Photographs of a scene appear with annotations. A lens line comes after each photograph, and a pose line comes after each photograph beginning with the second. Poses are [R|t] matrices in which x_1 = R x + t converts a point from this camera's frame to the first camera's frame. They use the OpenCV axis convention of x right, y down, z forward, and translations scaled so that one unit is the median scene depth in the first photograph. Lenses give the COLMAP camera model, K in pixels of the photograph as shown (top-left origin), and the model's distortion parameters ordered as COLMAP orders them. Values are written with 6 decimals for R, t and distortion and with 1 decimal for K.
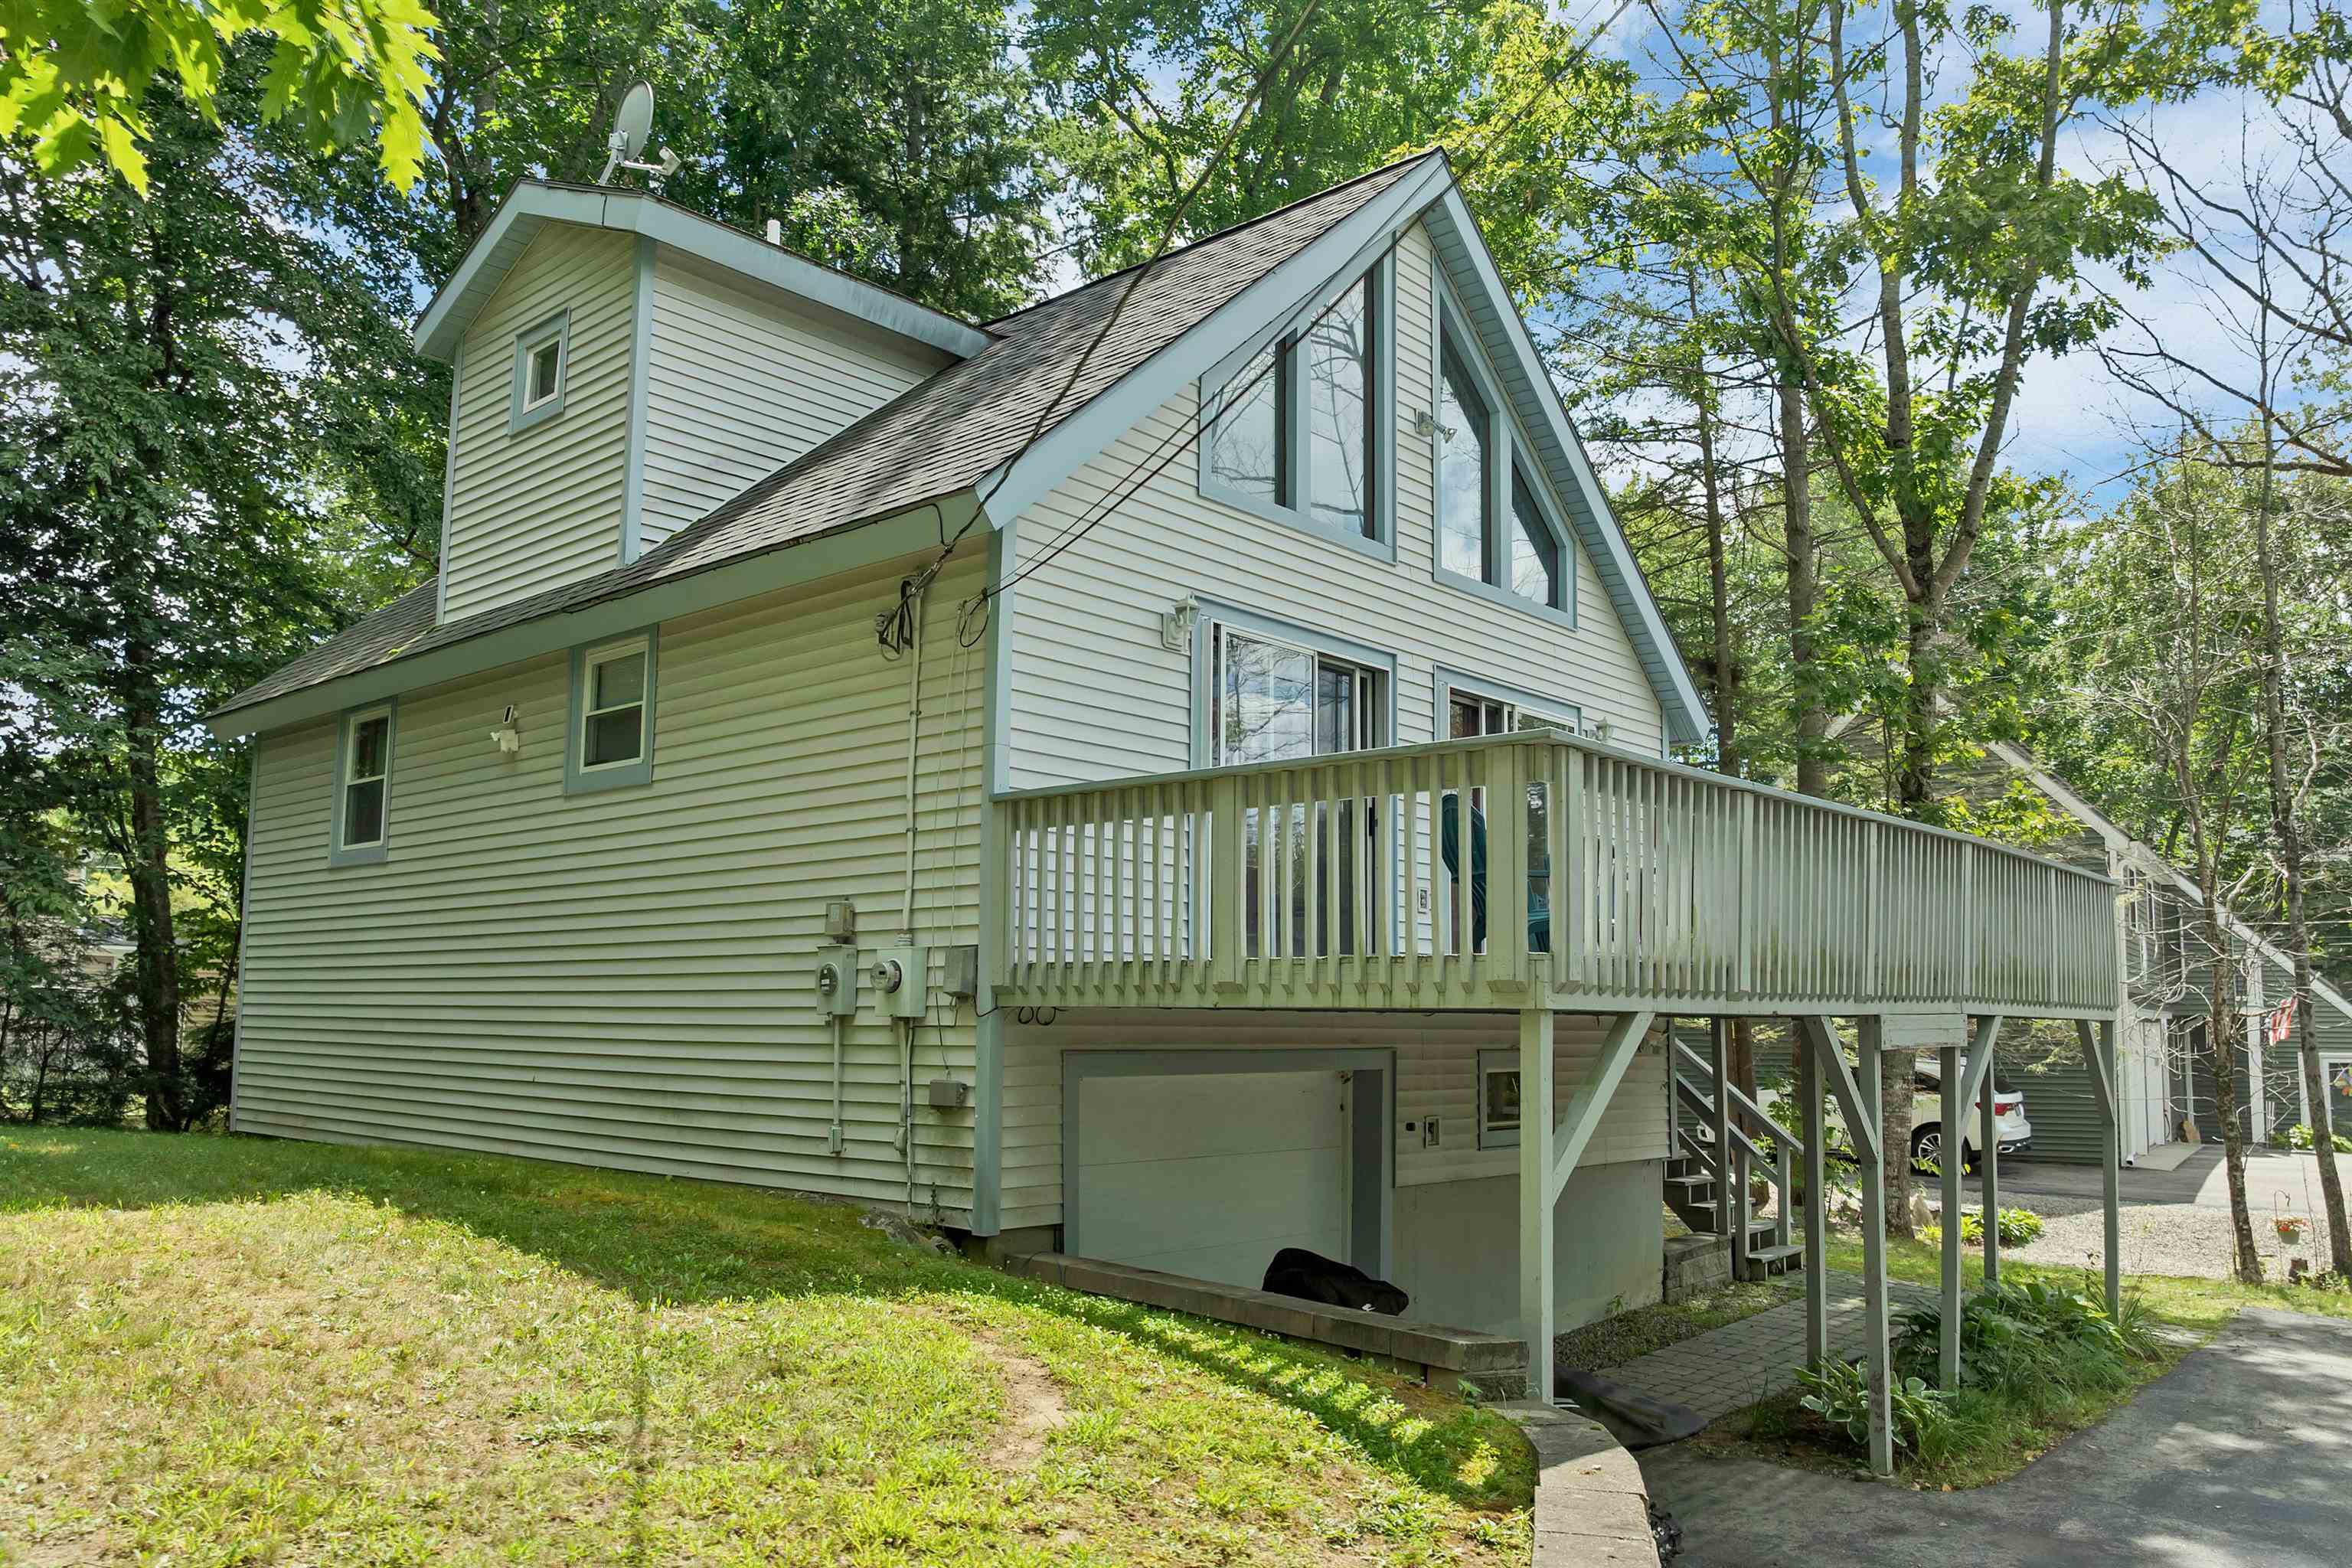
lens RADIAL K [[1732.0, 0, 1188.9], [0, 1732.0, 821.6], [0, 0, 1]] dist [-0.027236, 0.000805]
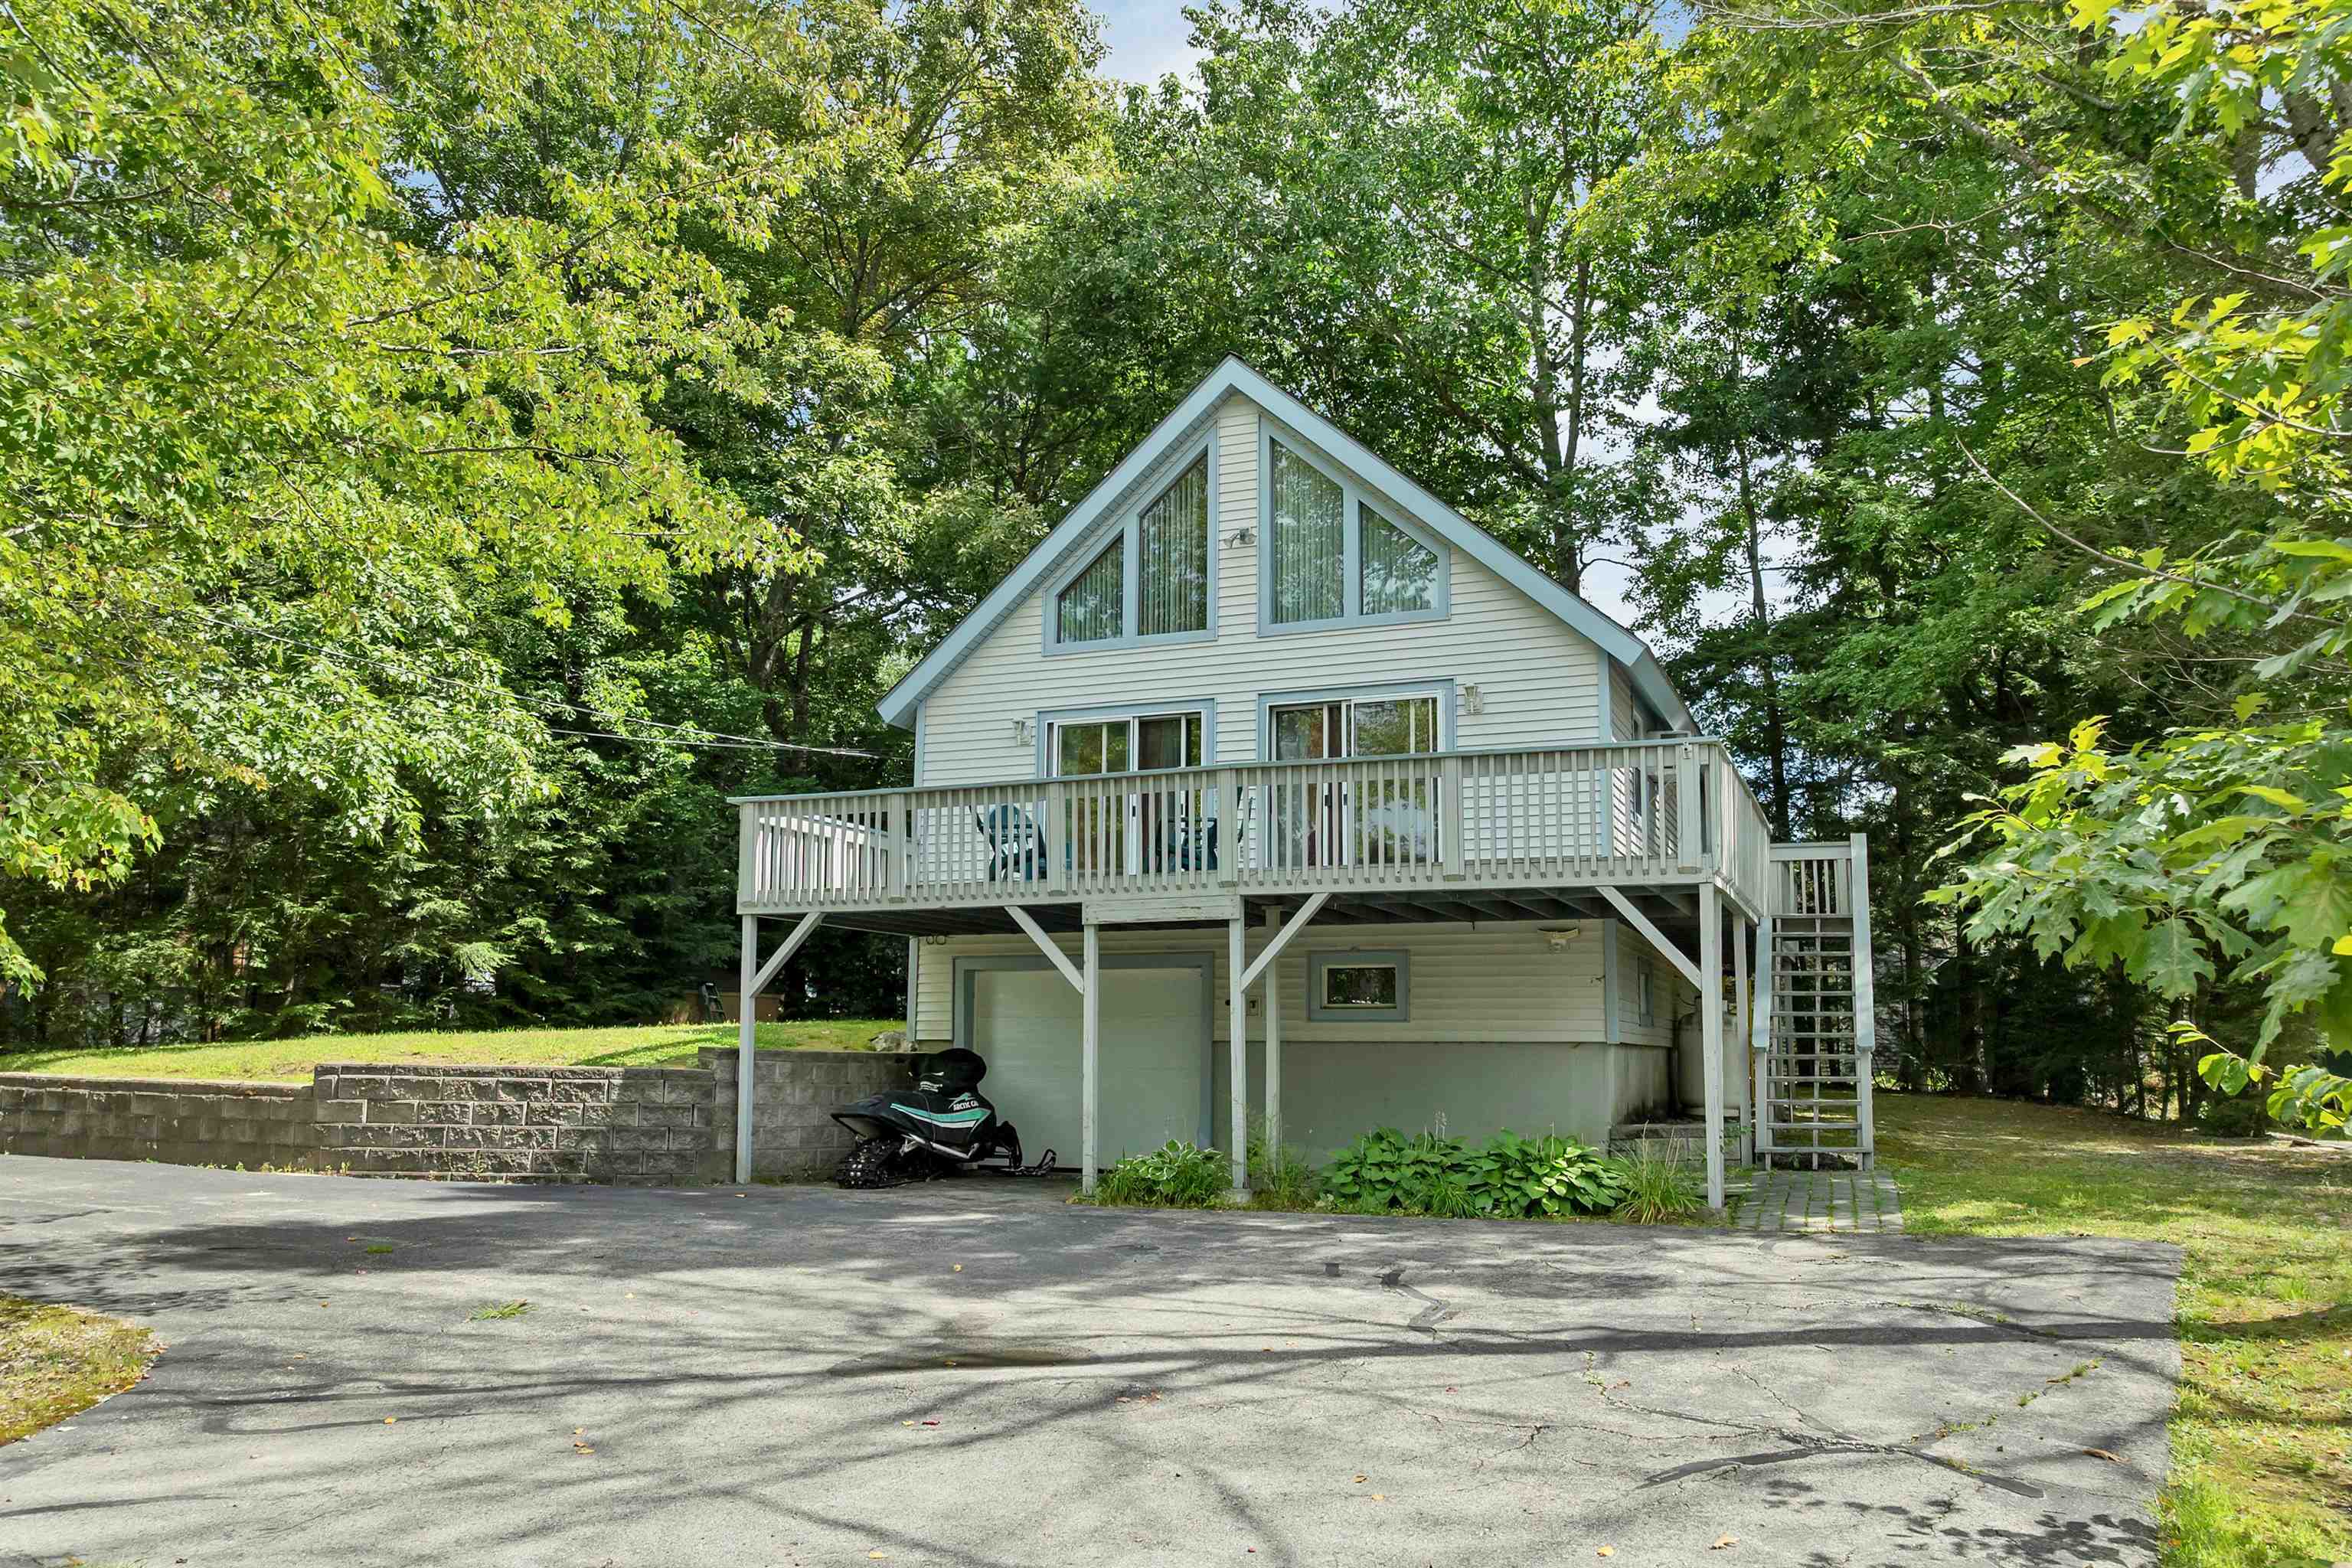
lens RADIAL K [[1732.0, 0, 1188.9], [0, 1732.0, 821.6], [0, 0, 1]] dist [-0.027236, 0.000805]
pose [[0.325044, -0.140793, -0.935160, 1.479066], [0.107847, 0.987923, -0.111251, 0.174511], [0.939529, -0.064692, 0.336302, 0.435691]]
